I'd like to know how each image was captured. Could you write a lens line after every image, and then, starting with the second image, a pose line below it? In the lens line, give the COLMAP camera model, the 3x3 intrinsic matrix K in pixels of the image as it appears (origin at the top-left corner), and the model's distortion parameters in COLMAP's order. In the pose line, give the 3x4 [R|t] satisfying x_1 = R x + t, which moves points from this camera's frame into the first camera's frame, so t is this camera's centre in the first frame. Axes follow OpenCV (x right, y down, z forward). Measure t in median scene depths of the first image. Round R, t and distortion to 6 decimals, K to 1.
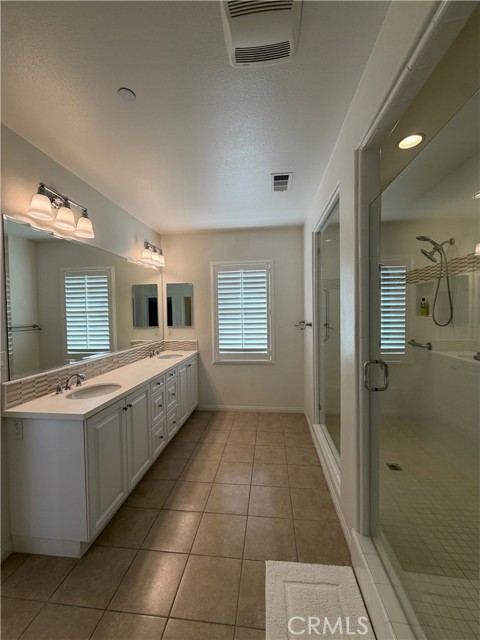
lens RADIAL K [[255.0, 0, 241.3], [0, 255.0, 317.7], [0, 0, 1]] dist [-0.000944, -0.000082]
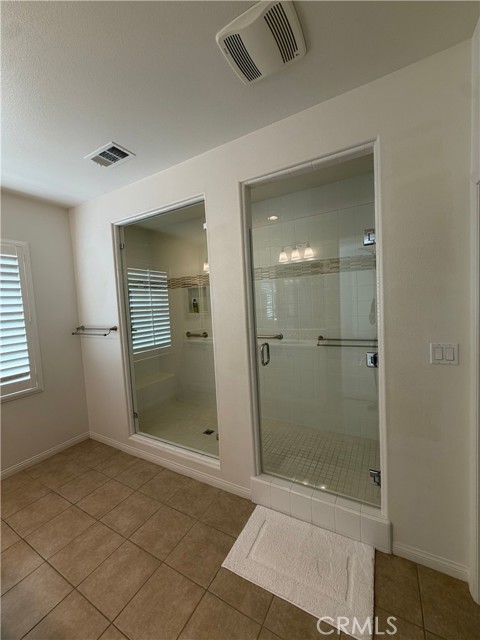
lens RADIAL K [[255.0, 0, 241.3], [0, 255.0, 317.7], [0, 0, 1]] dist [-0.000944, -0.000082]
pose [[0.392390, -0.059032, 0.917903, -0.409120], [0.063941, 0.997275, 0.036802, -0.016592], [-0.917574, 0.044250, 0.395095, 0.284742]]
